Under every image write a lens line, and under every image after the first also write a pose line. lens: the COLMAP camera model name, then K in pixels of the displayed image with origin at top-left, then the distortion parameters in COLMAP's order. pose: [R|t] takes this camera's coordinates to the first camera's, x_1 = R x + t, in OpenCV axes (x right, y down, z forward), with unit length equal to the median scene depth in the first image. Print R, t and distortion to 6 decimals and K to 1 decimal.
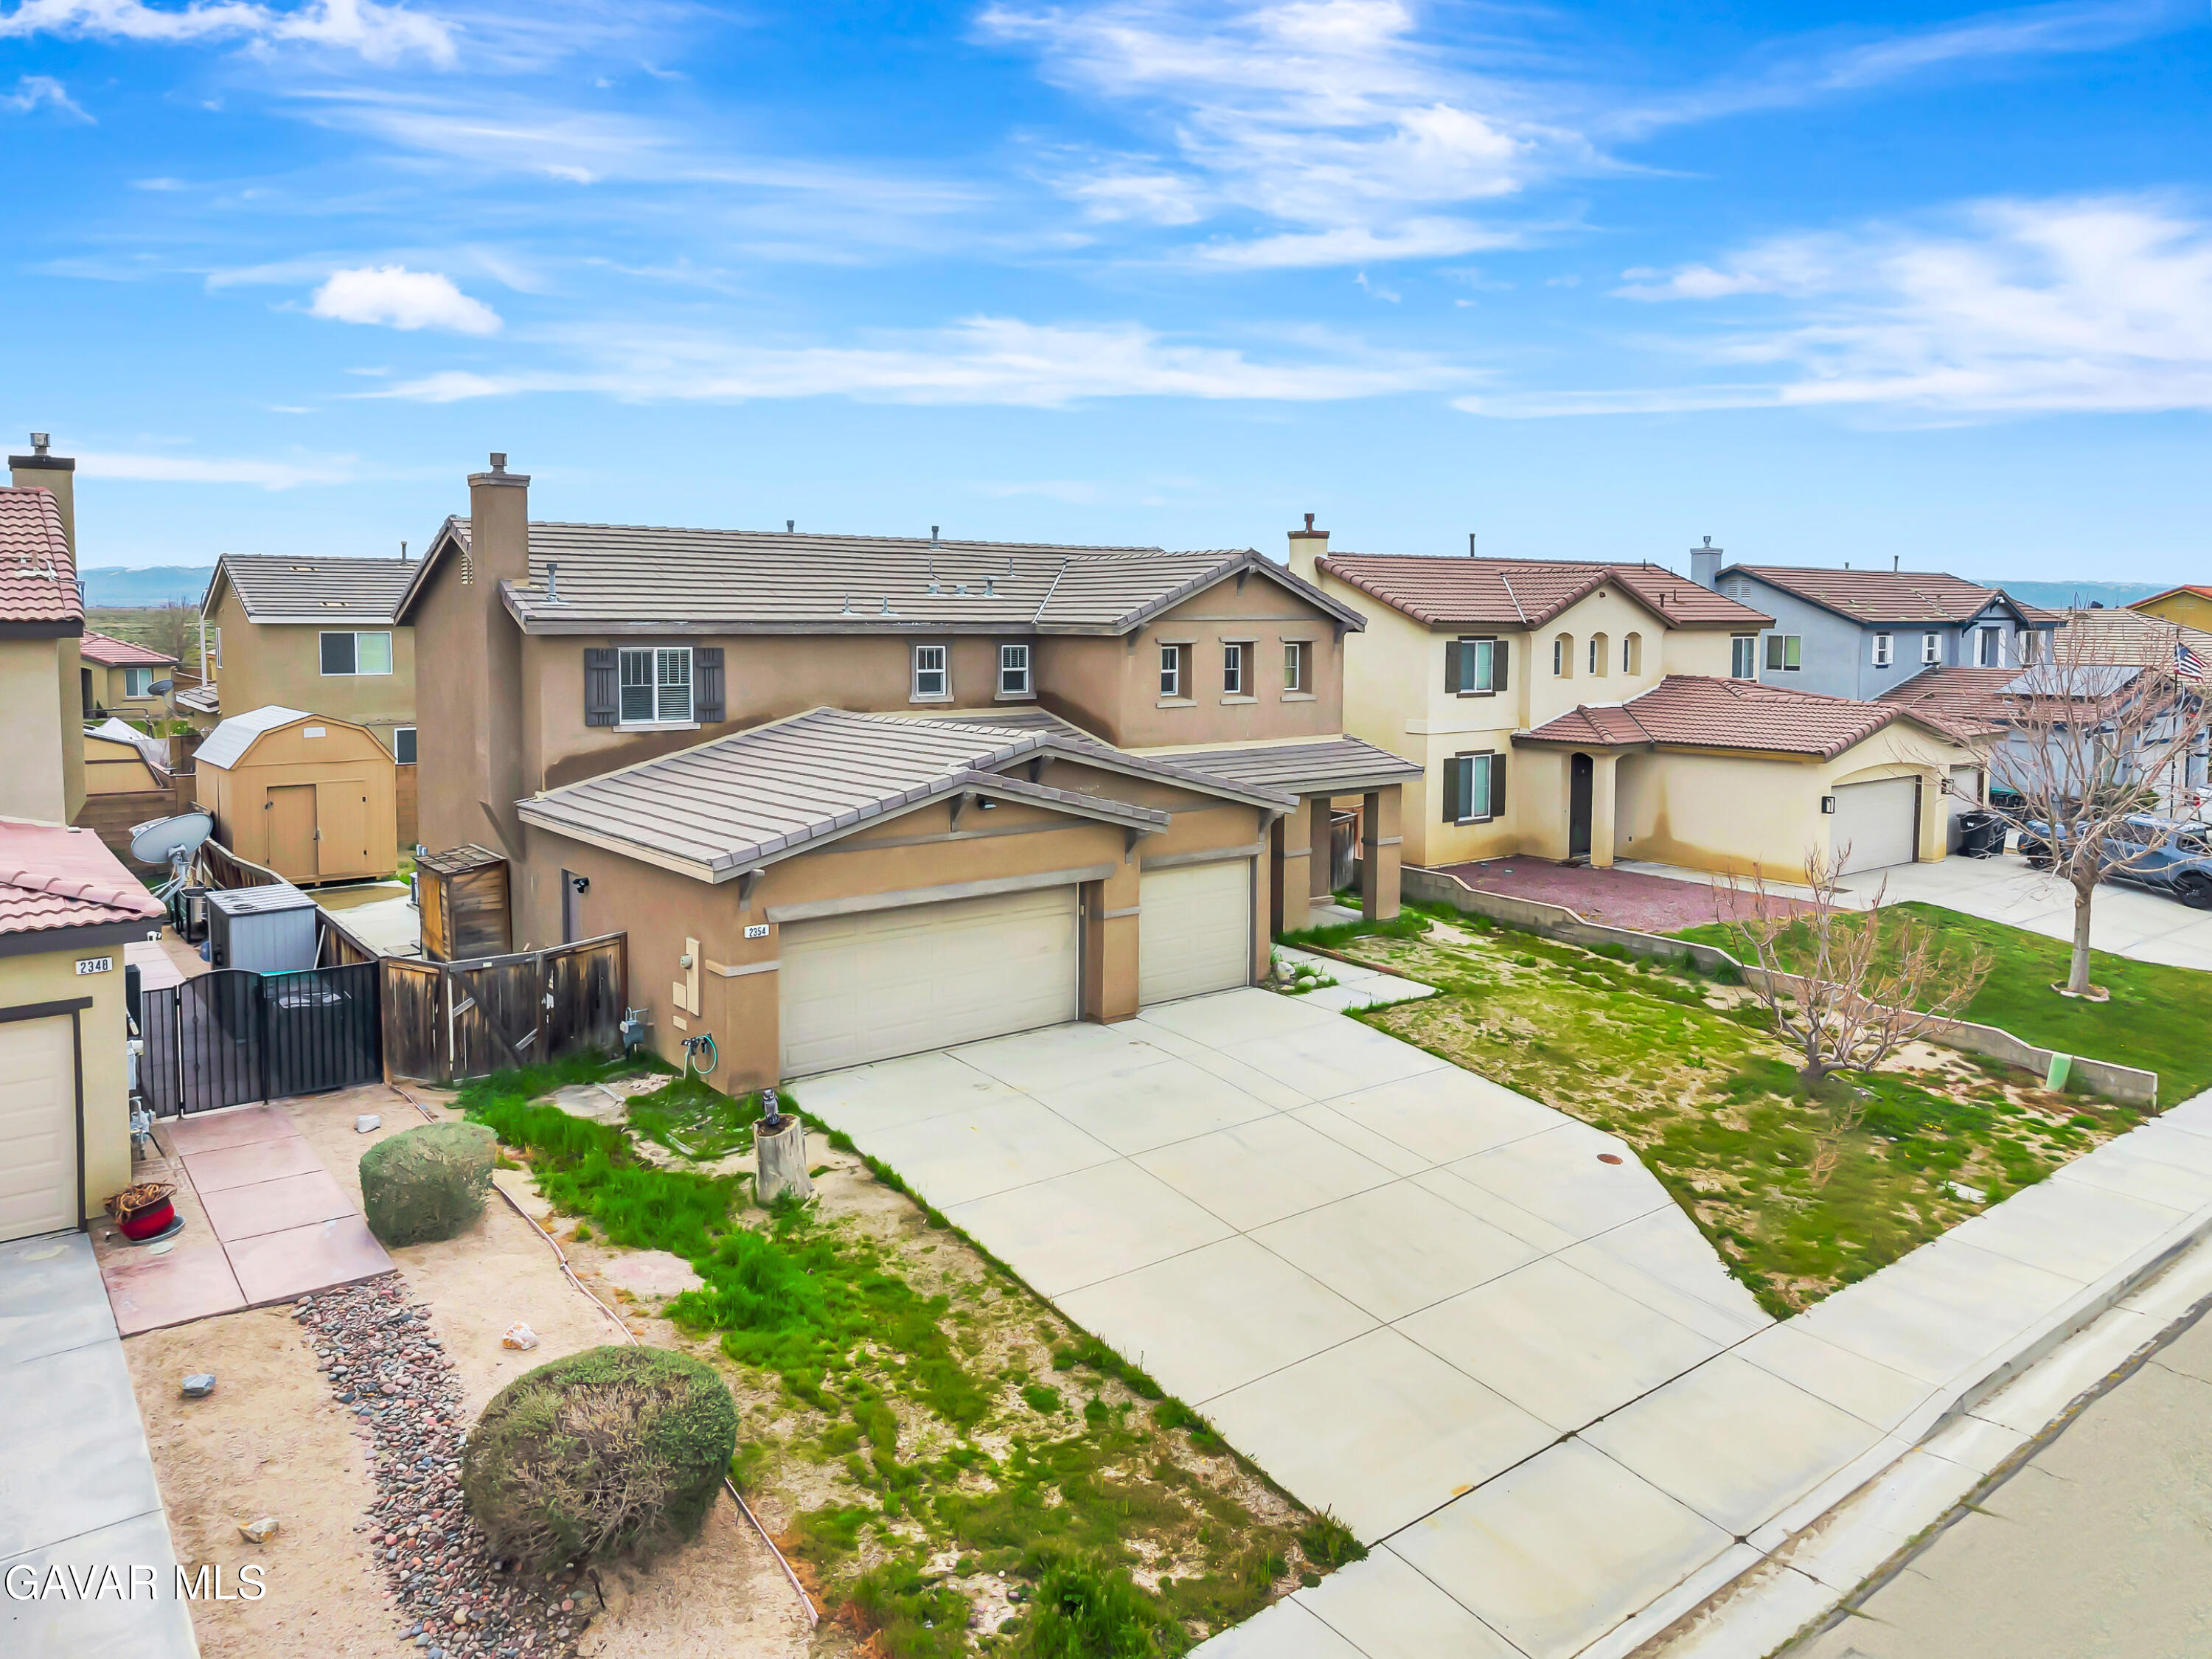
lens RADIAL K [[1517.5, 0, 1106.0], [0, 1517.5, 829.5], [0, 0, 1]] dist [0.004365, -0.005141]
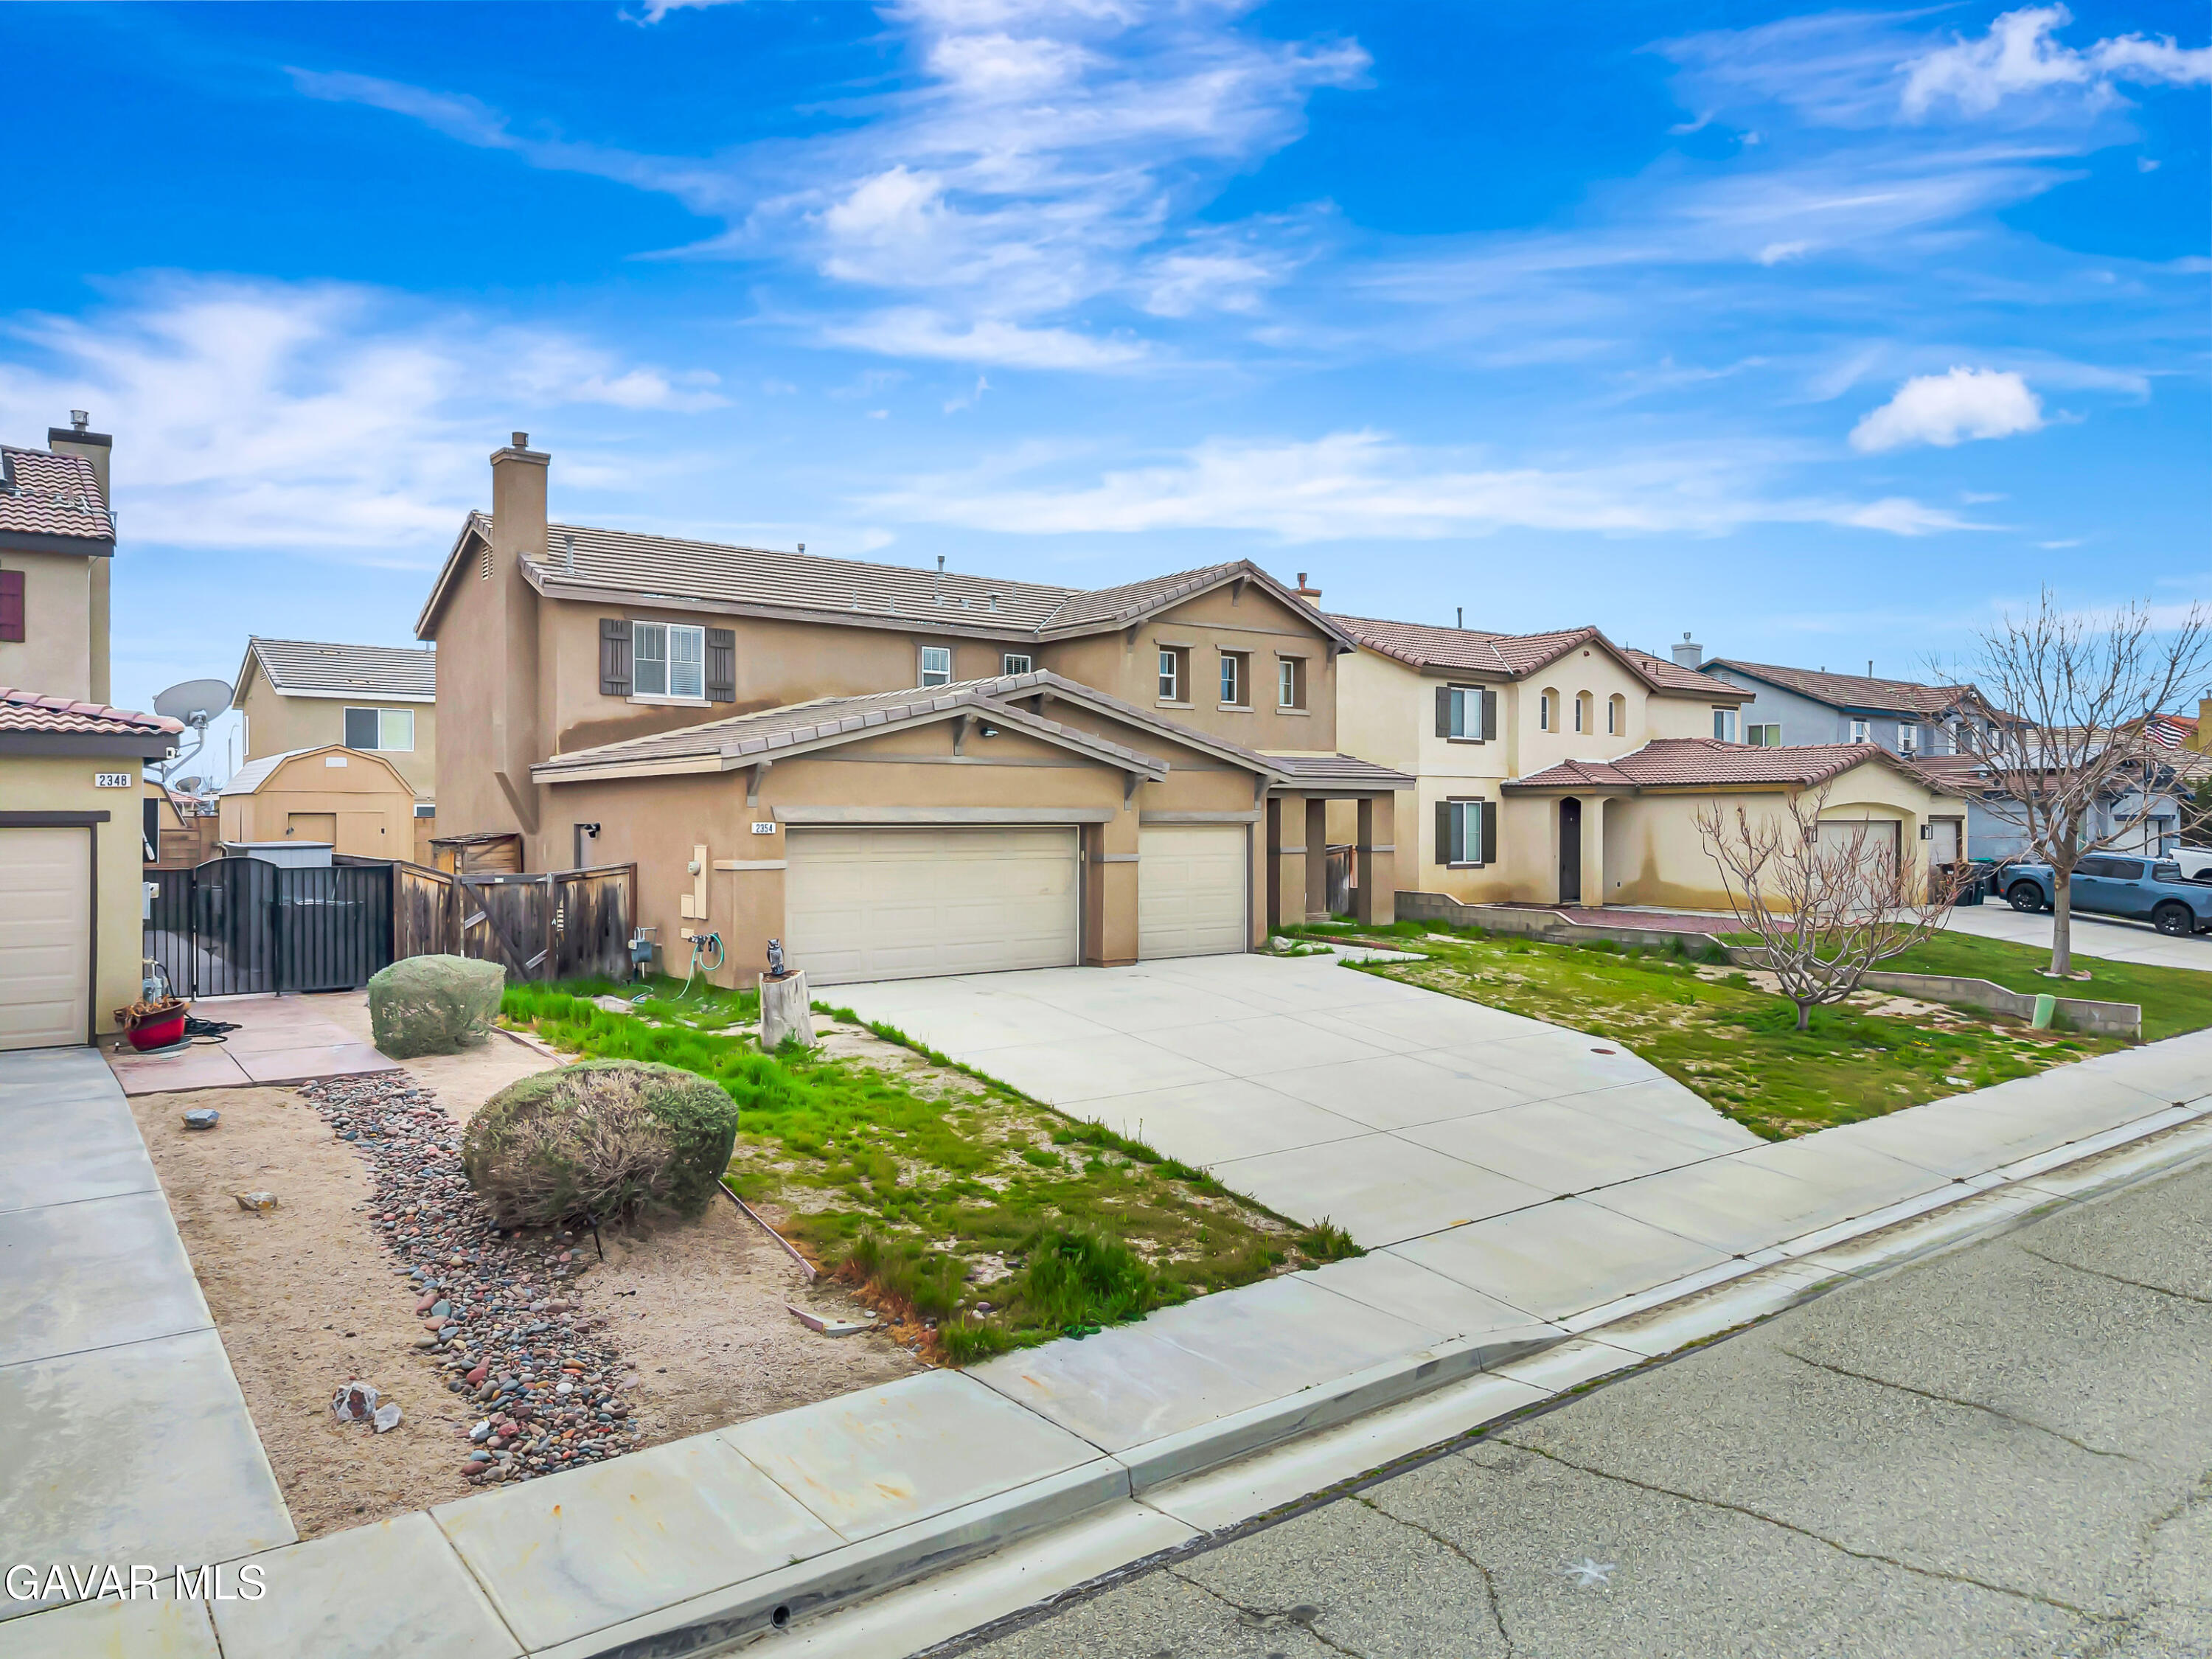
lens RADIAL K [[1481.3, 0, 1110.7], [0, 1481.3, 938.3], [0, 0, 1]] dist [0.006925, -0.006447]
pose [[0.999994, -0.003324, 0.001385, 0.001769], [0.003399, 0.998257, -0.058915, 0.182250], [-0.001187, 0.058919, 0.998262, 0.007194]]
